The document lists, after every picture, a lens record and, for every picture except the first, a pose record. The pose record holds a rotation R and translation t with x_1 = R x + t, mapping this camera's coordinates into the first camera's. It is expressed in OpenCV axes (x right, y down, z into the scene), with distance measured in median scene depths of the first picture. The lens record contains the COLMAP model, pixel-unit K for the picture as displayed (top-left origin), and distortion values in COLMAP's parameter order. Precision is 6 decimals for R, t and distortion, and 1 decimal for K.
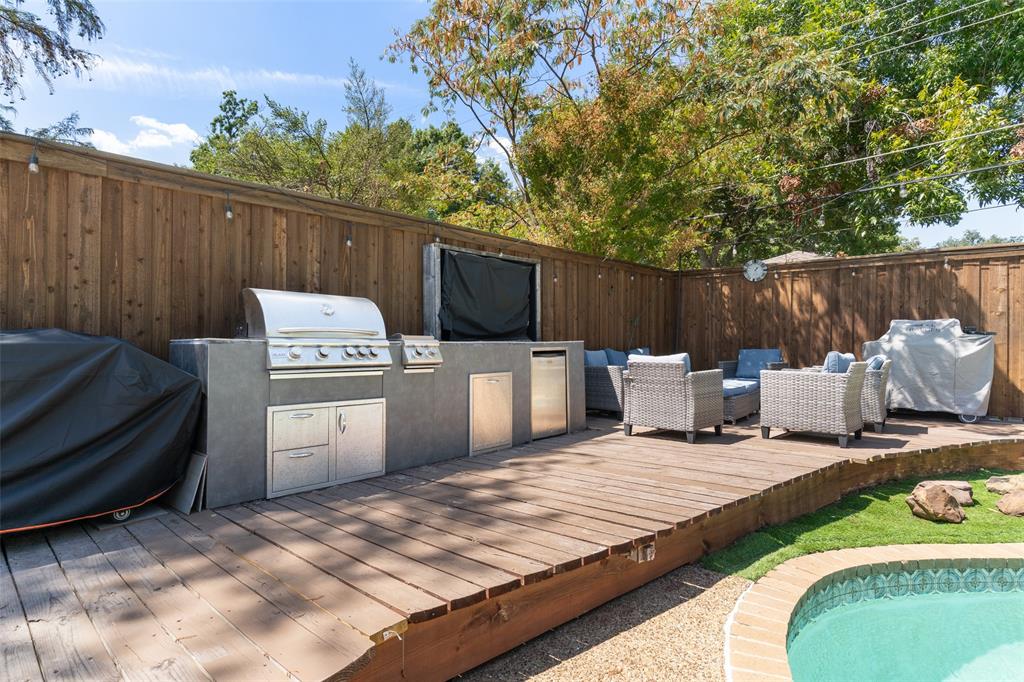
lens RADIAL K [[515.4, 0, 494.4], [0, 515.4, 344.7], [0, 0, 1]] dist [-0.003764, 0.003347]
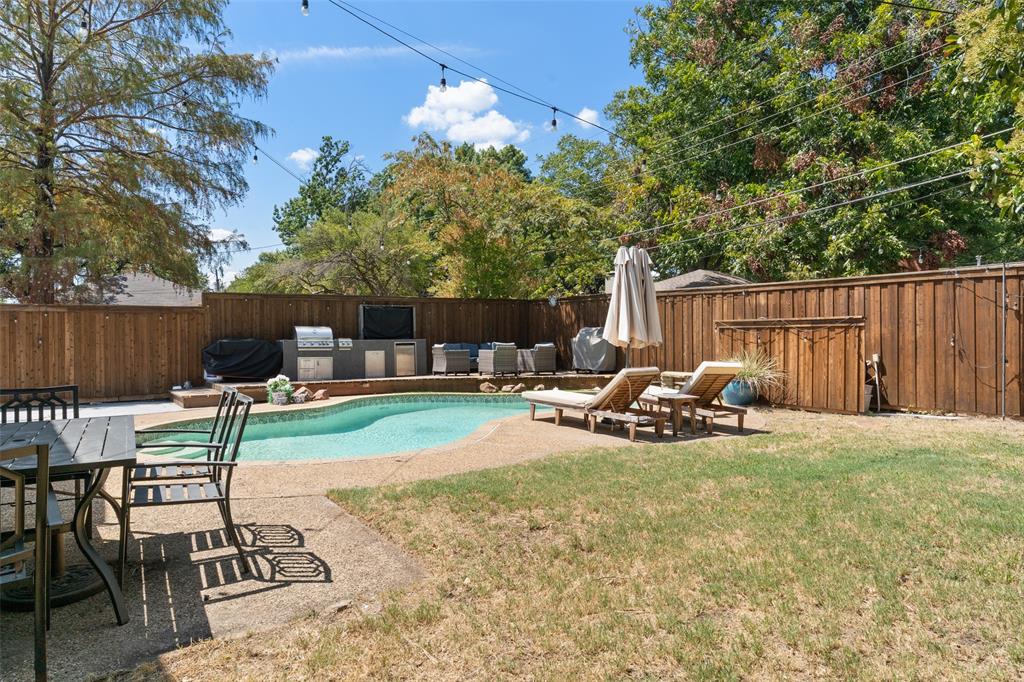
lens RADIAL K [[609.6, 0, 502.5], [0, 609.6, 331.0], [0, 0, 1]] dist [-0.013480, 0.000948]
pose [[0.975531, -0.012868, -0.219487, 0.976686], [0.008642, 0.999759, -0.020202, 0.013676], [0.219694, 0.017811, 0.975406, -1.477510]]
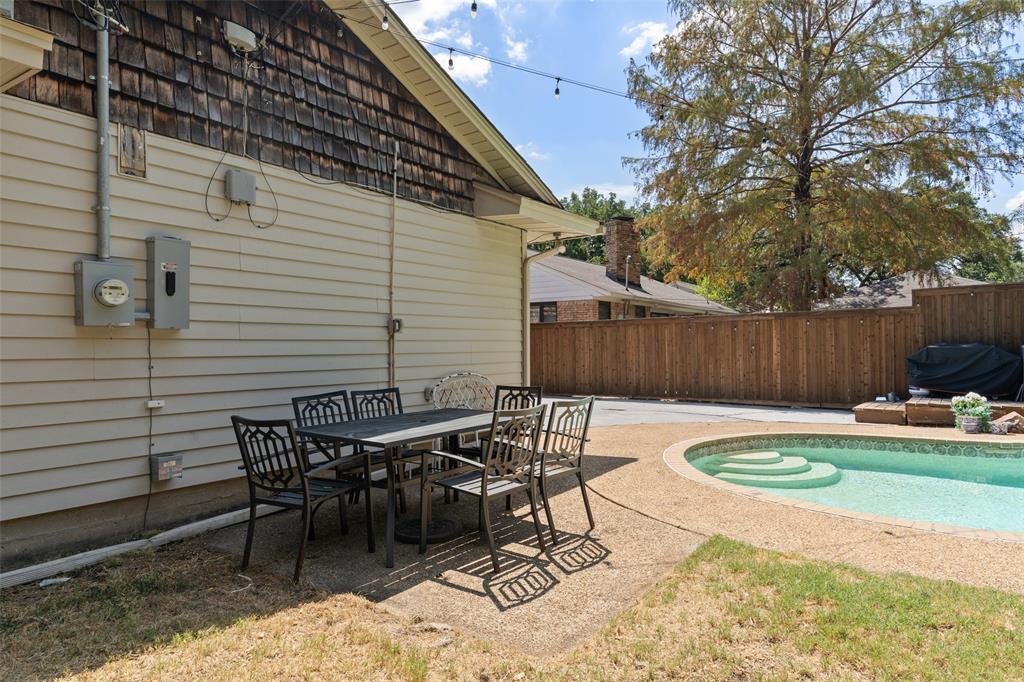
lens RADIAL K [[609.6, 0, 479.4], [0, 609.6, 345.6], [0, 0, 1]] dist [-0.013480, 0.000948]
pose [[0.080365, -0.006397, -0.996745, 1.194511], [0.000847, 0.999979, -0.006349, 0.004062], [0.996765, -0.000334, 0.080369, -1.086247]]
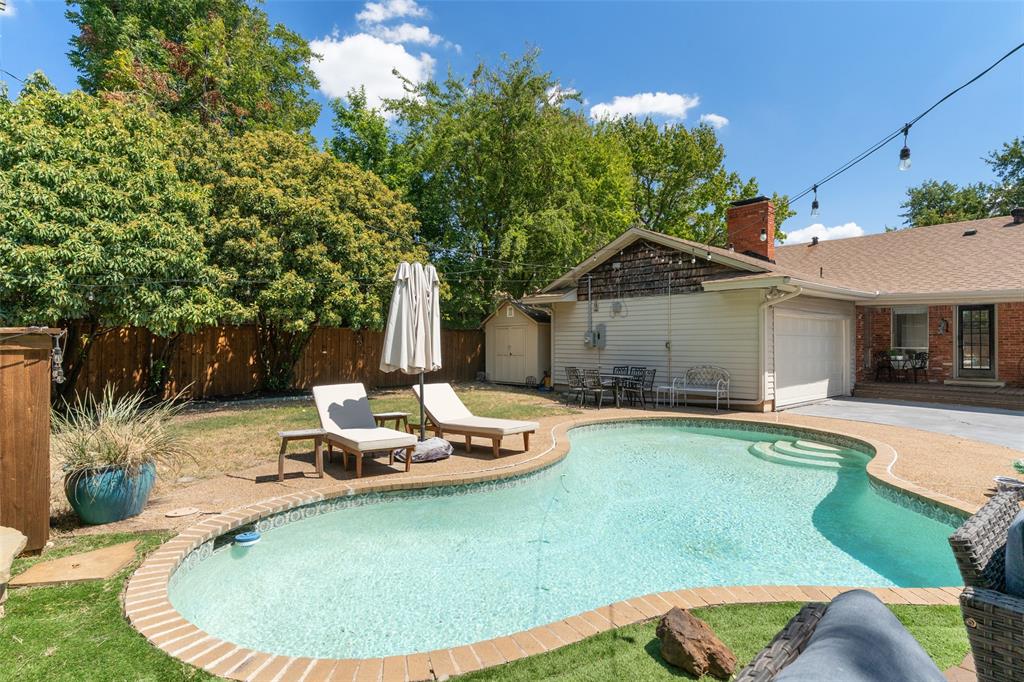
lens RADIAL K [[526.2, 0, 512.4], [0, 526.2, 339.4], [0, 0, 1]] dist [-0.001495, 0.001191]
pose [[-0.992755, -0.008471, 0.119861, 0.639716], [-0.008730, 0.999961, -0.001635, -0.043900], [-0.119843, -0.002669, -0.992789, 0.919383]]
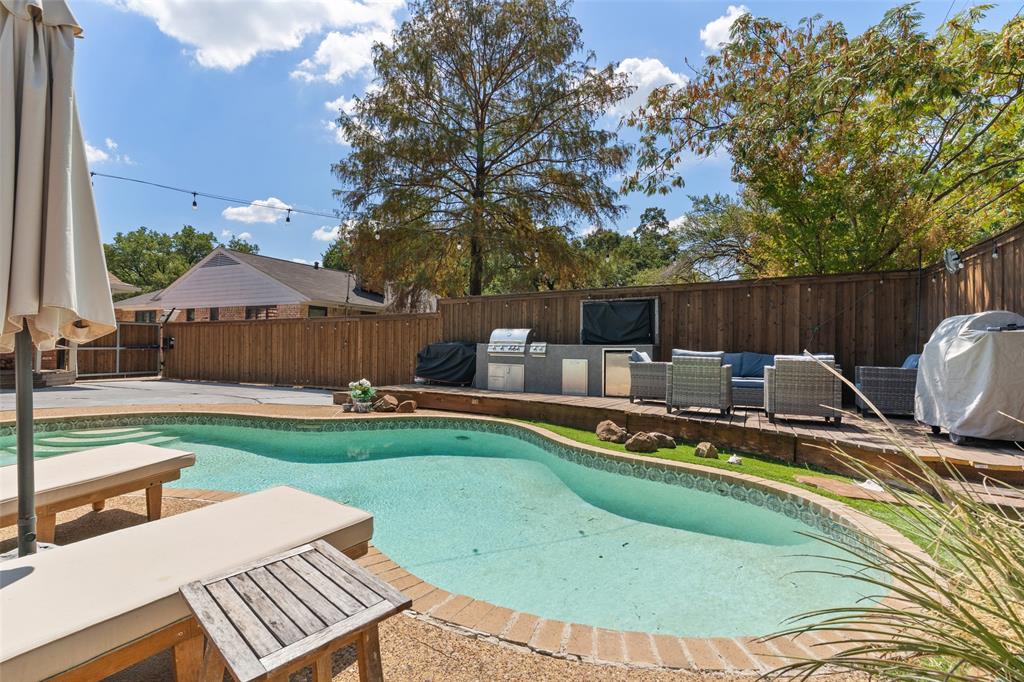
lens RADIAL K [[501.0, 0, 499.3], [0, 501.0, 340.6], [0, 0, 1]] dist [0.001712, -0.000198]
pose [[0.253077, -0.018919, -0.967261, 1.336559], [-0.019048, 0.999518, -0.024533, 0.023450], [0.967259, 0.024633, 0.252594, 0.097842]]
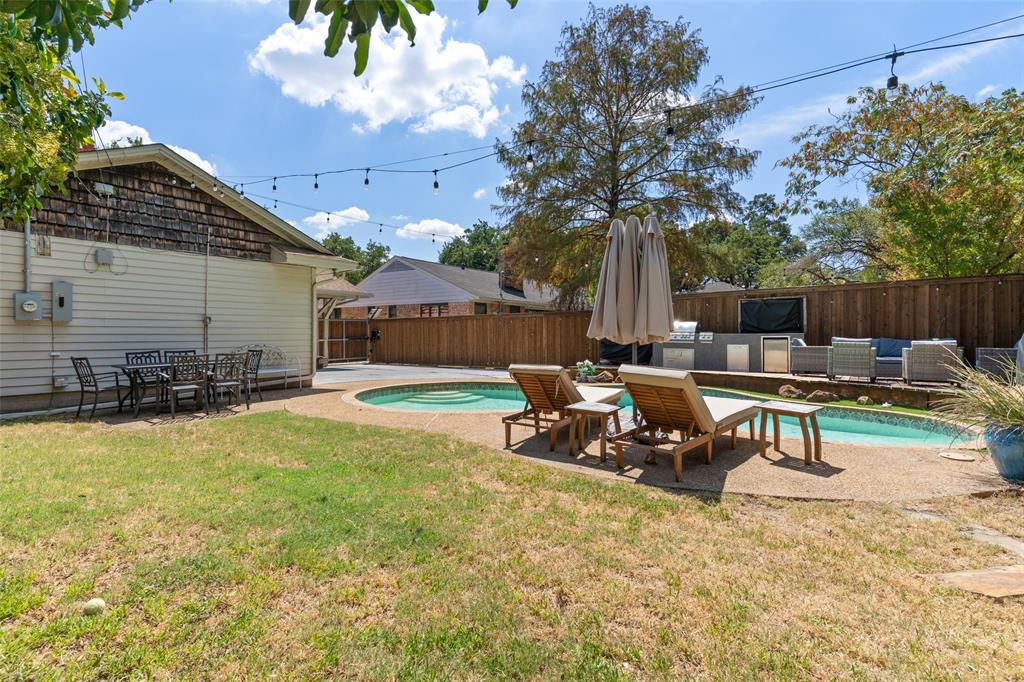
lens RADIAL K [[501.0, 0, 493.9], [0, 501.0, 333.8], [0, 0, 1]] dist [0.001712, -0.000198]
pose [[0.086920, -0.006031, -0.996197, 1.830739], [-0.005712, 0.999962, -0.006552, 0.014156], [0.996199, 0.006260, 0.086882, -0.425813]]
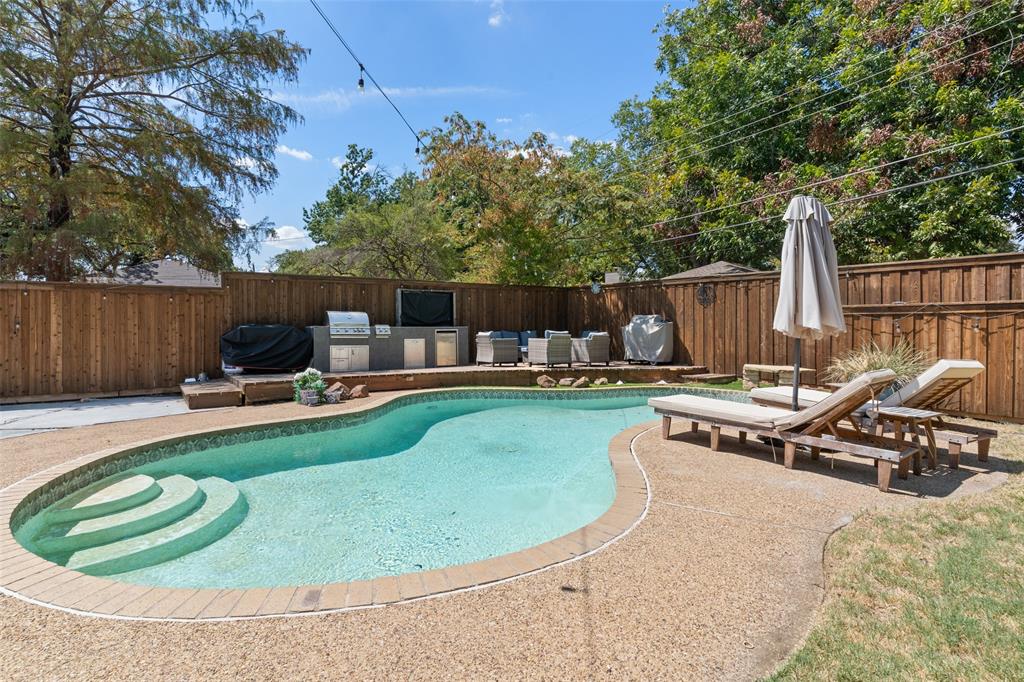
lens RADIAL K [[501.0, 0, 500.1], [0, 501.0, 324.8], [0, 0, 1]] dist [0.001712, -0.000198]
pose [[0.978285, -0.005181, -0.207198, 0.649485], [0.002140, 0.999887, -0.014898, 0.015664], [0.207251, 0.014131, 0.978186, -0.972255]]
